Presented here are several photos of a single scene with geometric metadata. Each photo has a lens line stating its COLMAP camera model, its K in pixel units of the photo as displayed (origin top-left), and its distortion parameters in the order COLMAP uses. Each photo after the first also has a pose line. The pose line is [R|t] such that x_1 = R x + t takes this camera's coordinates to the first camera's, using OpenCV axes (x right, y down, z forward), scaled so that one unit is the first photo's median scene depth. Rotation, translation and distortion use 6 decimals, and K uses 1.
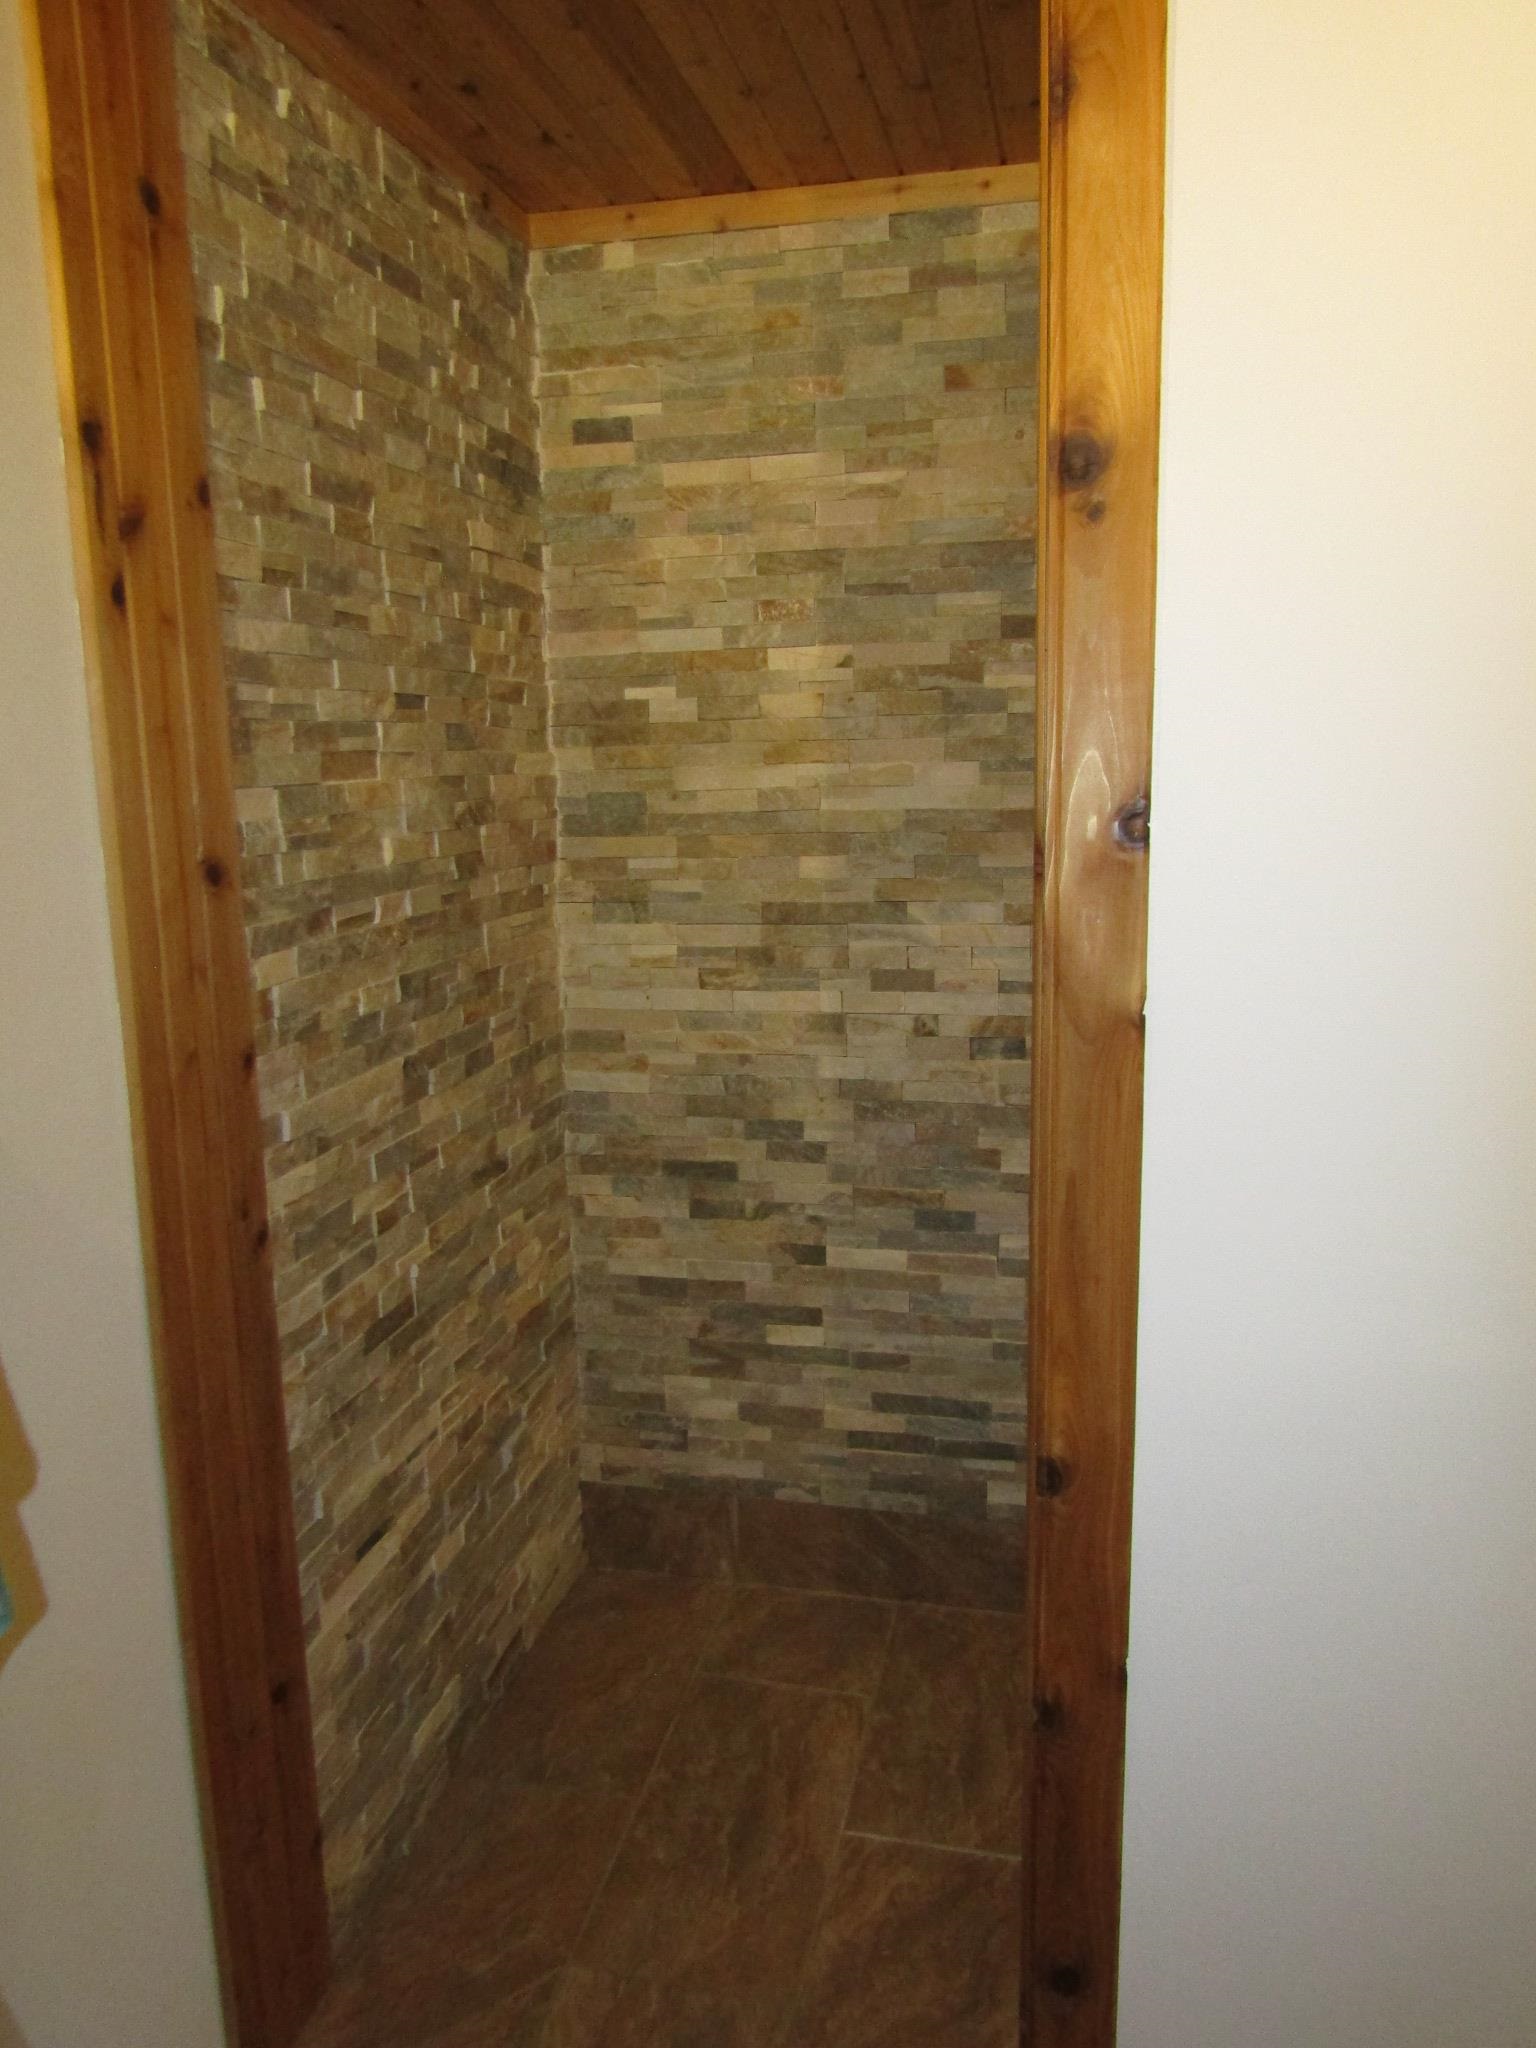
lens RADIAL K [[1458.6, 0, 783.4], [0, 1458.6, 1022.6], [0, 0, 1]] dist [-0.006513, -0.003038]
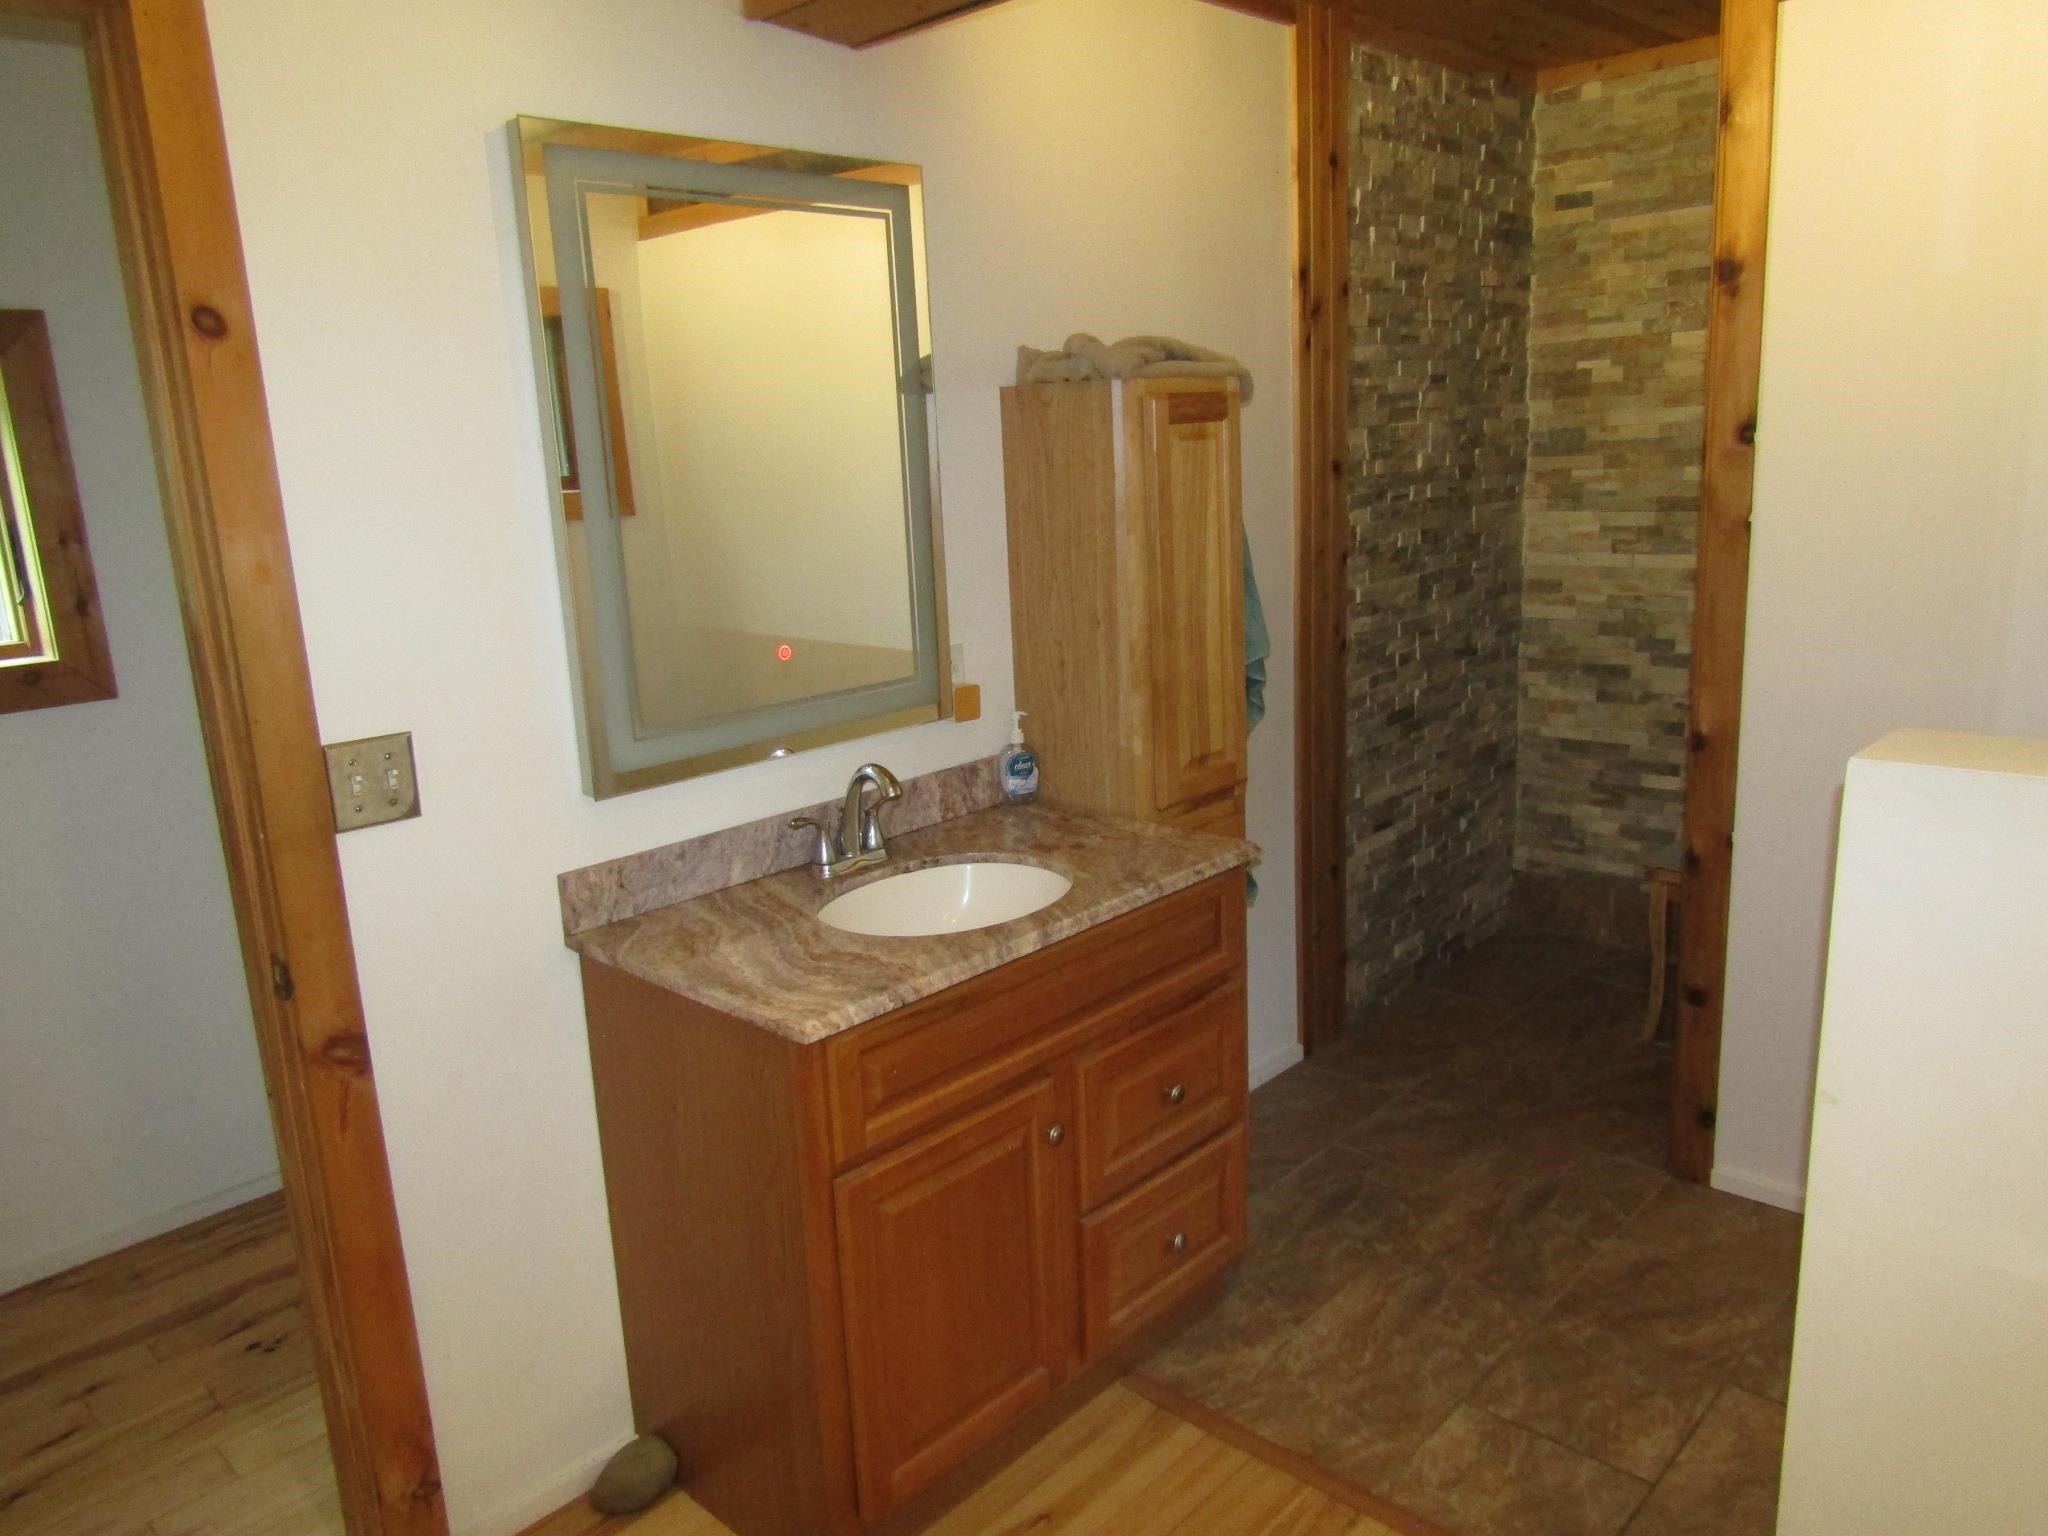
lens RADIAL K [[1458.6, 0, 1030.7], [0, 1458.6, 778.8], [0, 0, 1]] dist [-0.006513, -0.003038]
pose [[0.861407, 0.091929, -0.499527, 0.235230], [-0.057047, 0.994772, 0.084696, 0.137369], [0.504702, -0.044461, 0.862148, -0.769046]]
